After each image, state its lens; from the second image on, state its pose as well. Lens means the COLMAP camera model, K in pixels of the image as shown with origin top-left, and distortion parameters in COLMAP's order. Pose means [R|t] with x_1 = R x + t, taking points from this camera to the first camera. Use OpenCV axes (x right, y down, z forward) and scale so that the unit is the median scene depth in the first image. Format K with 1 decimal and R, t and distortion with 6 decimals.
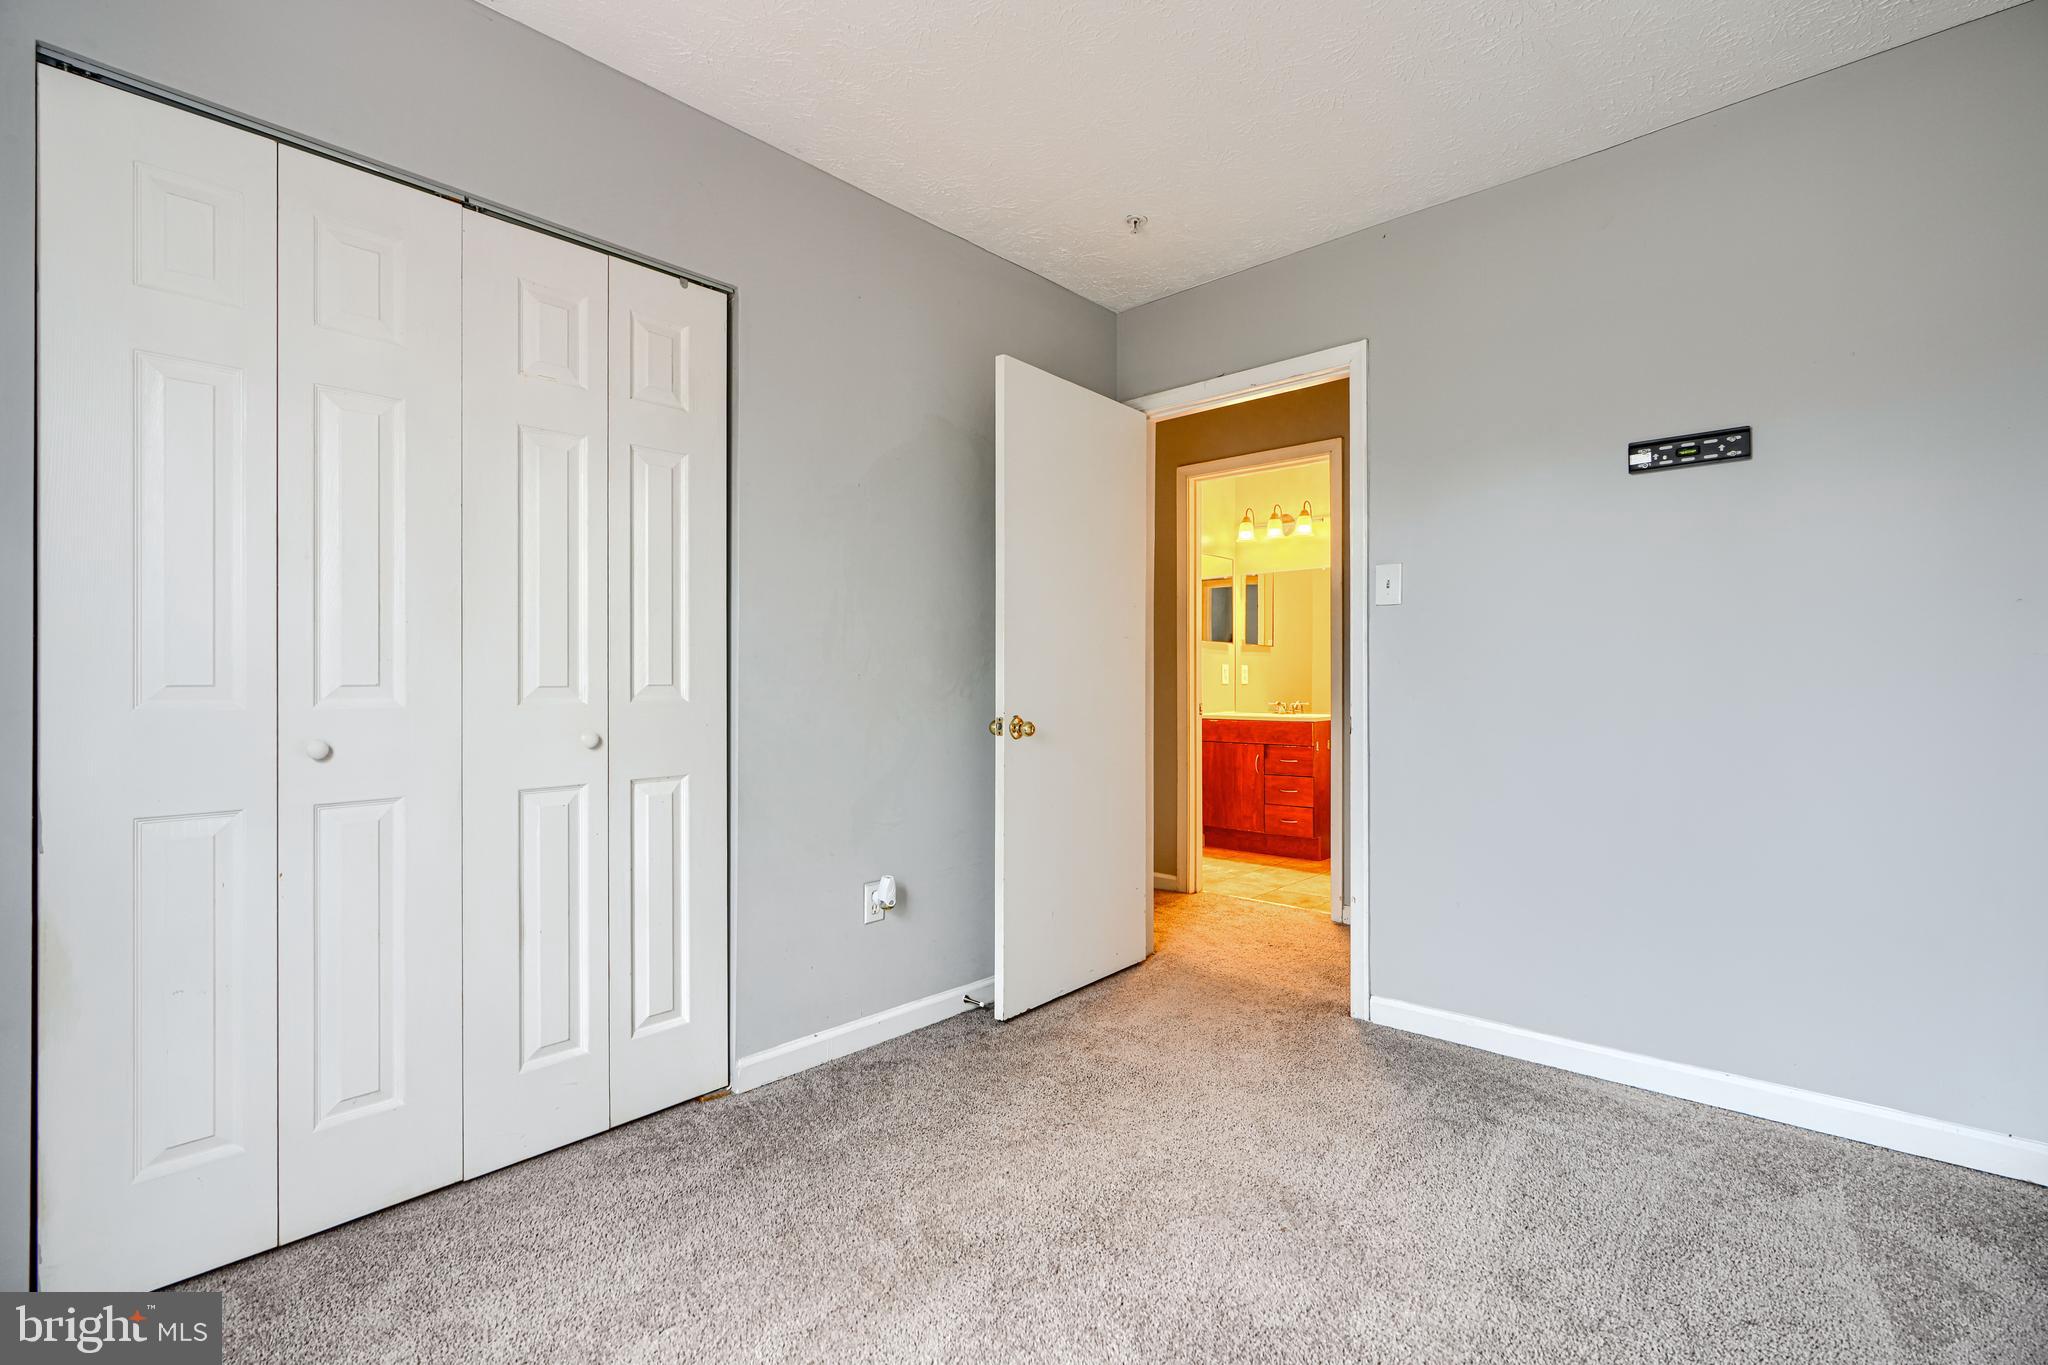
lens RADIAL K [[928.4, 0, 1024.2], [0, 928.4, 687.2], [0, 0, 1]] dist [0.000903, 0.000600]
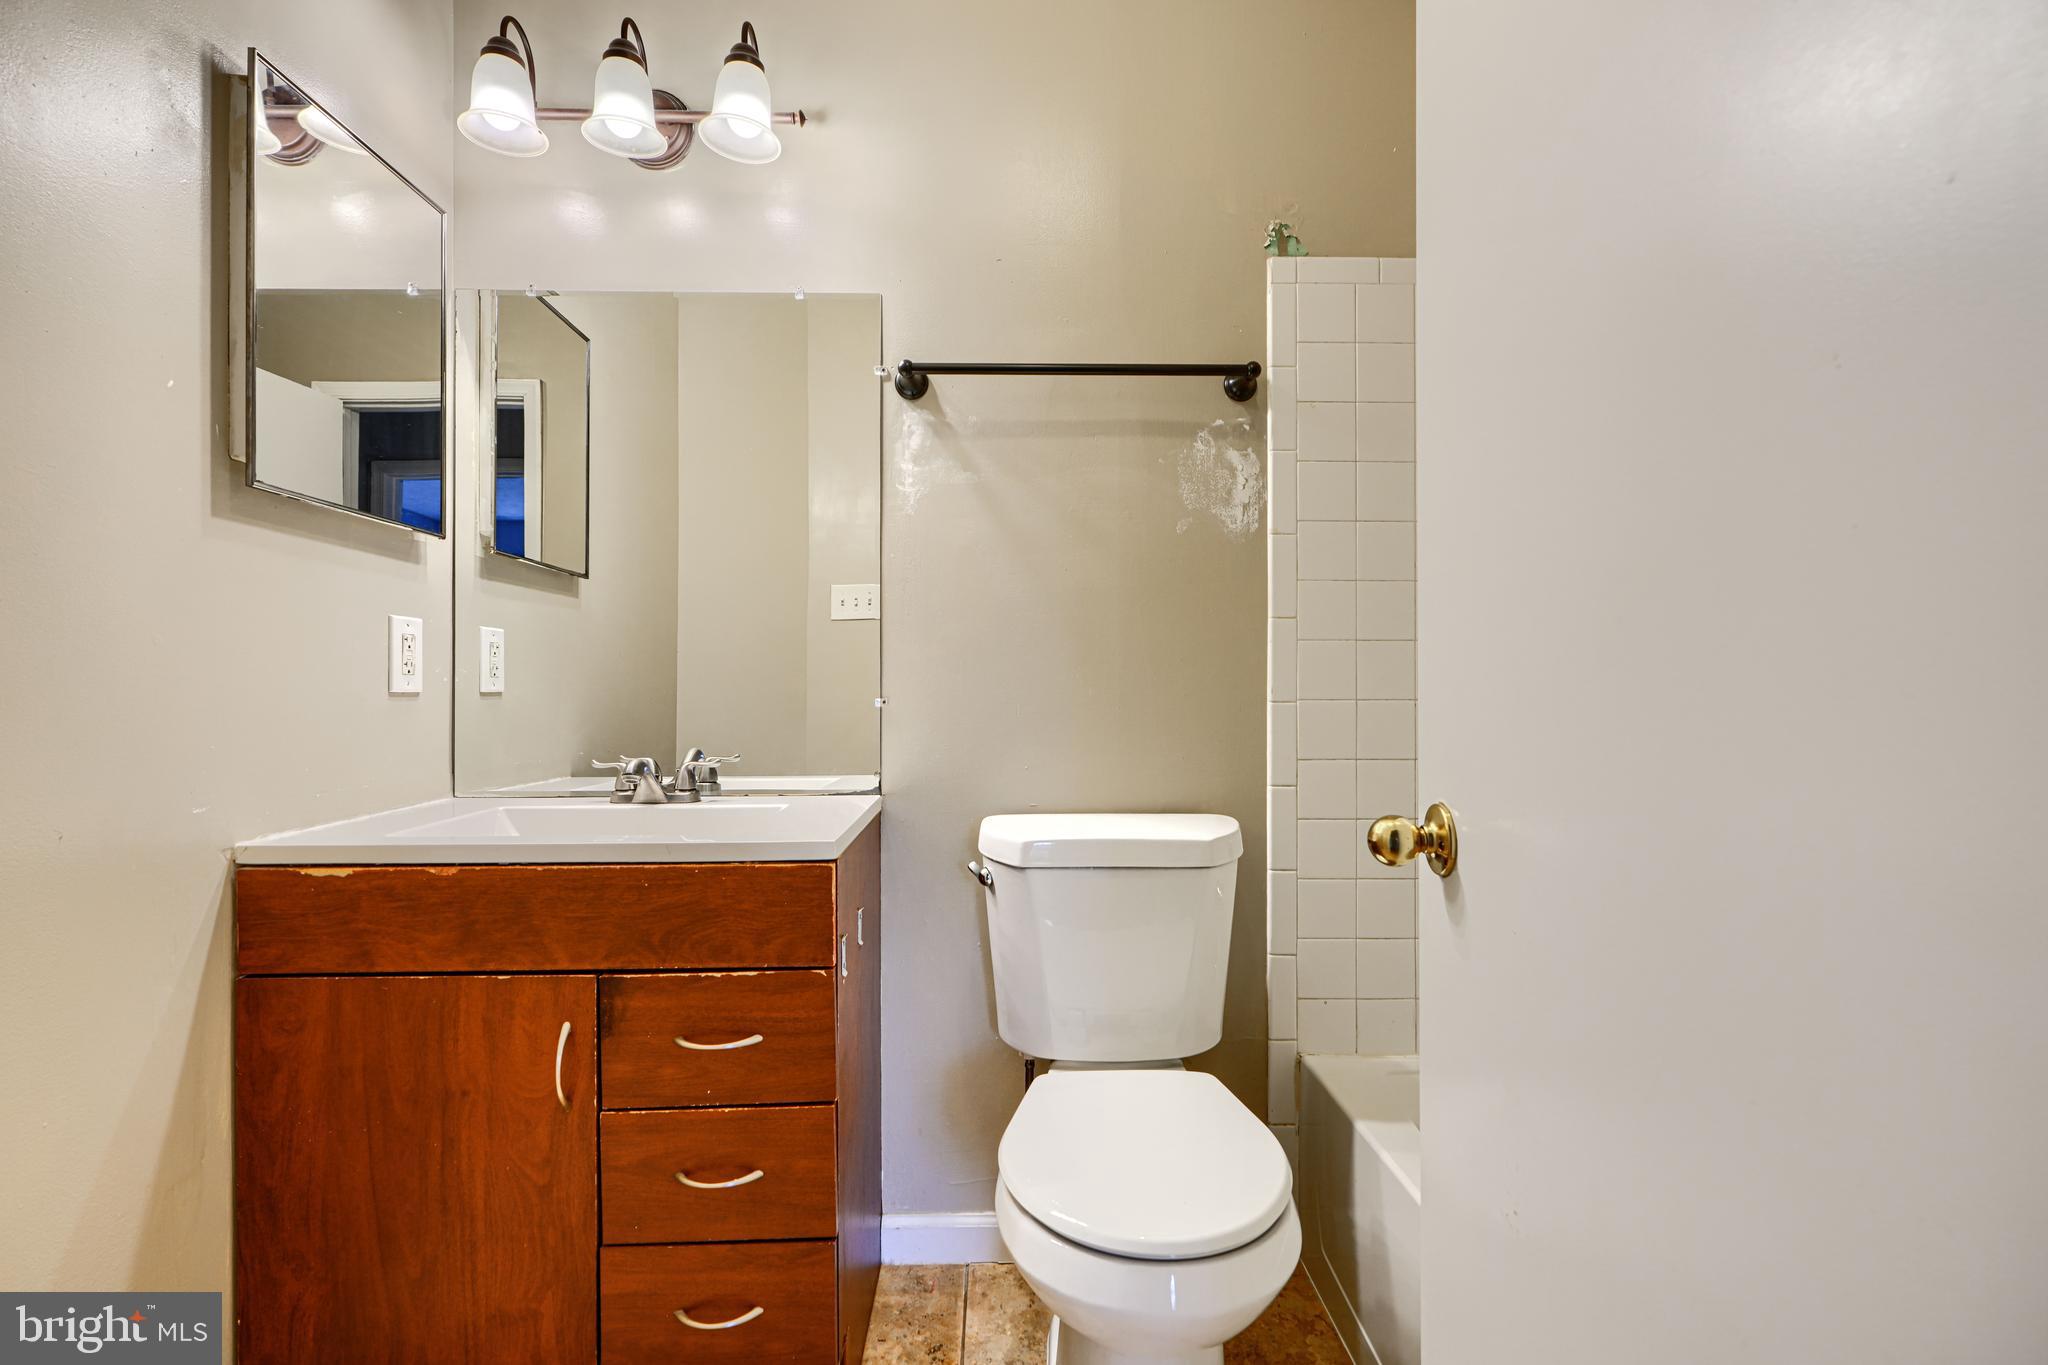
lens RADIAL K [[928.4, 0, 1015.8], [0, 928.4, 670.6], [0, 0, 1]] dist [0.000903, 0.000600]
pose [[0.723225, 0.004589, 0.690597, 0.165891], [0.001284, 0.999967, -0.007990, -0.007594], [-0.690611, 0.006666, 0.723196, 0.719809]]
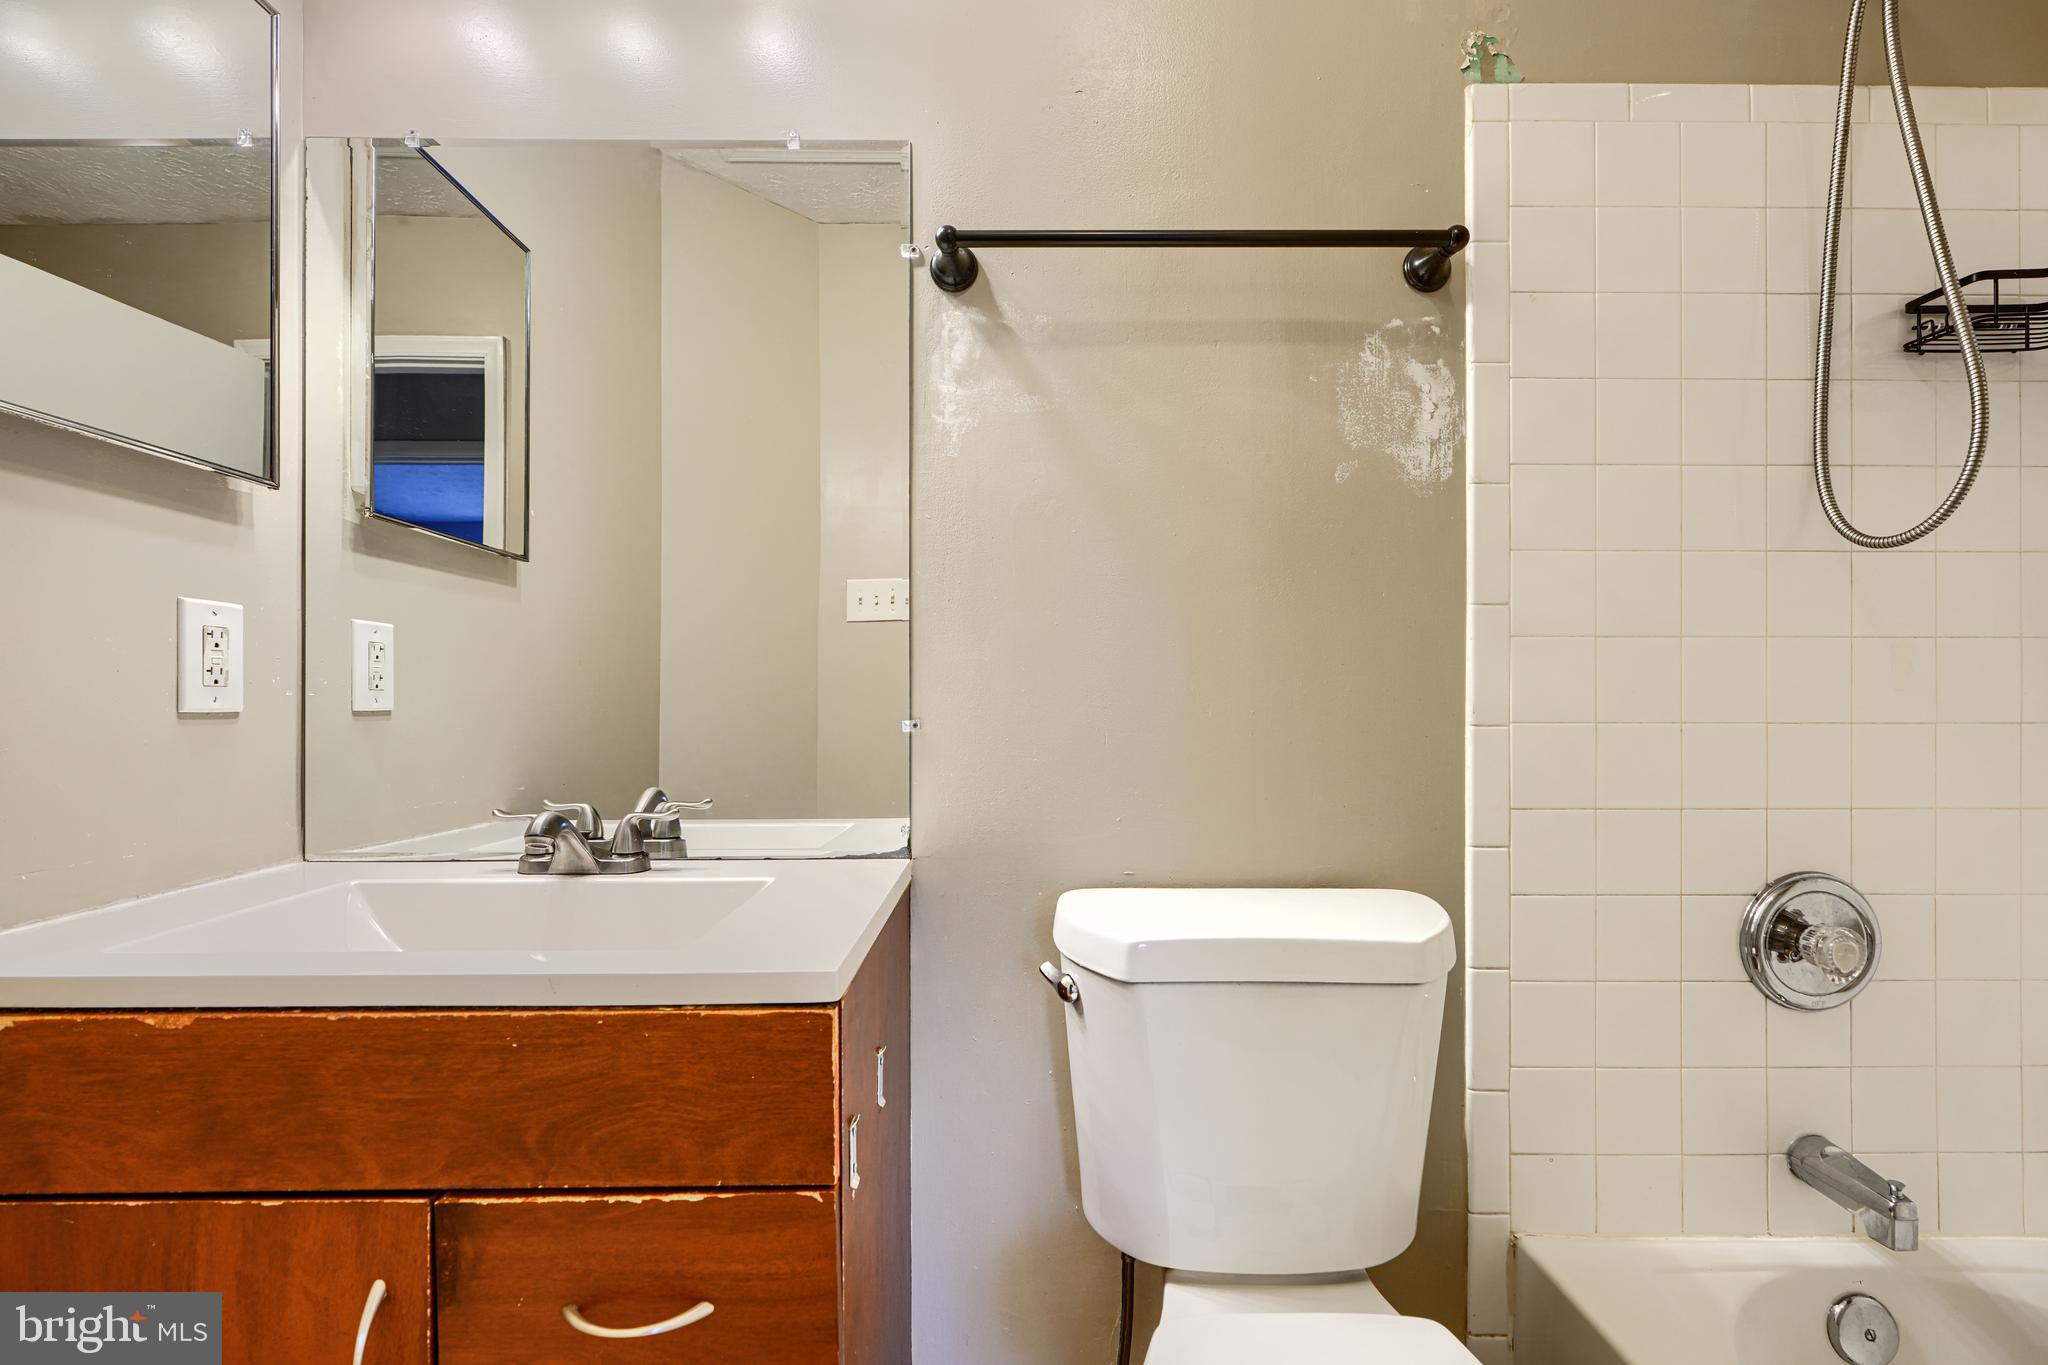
lens RADIAL K [[928.4, 0, 1018.2], [0, 928.4, 693.8], [0, 0, 1]] dist [0.000903, 0.000600]
pose [[0.738068, -0.002092, 0.674723, 0.216108], [0.001005, 0.999997, 0.002001, -0.007486], [-0.674726, -0.000799, 0.738068, 0.792944]]
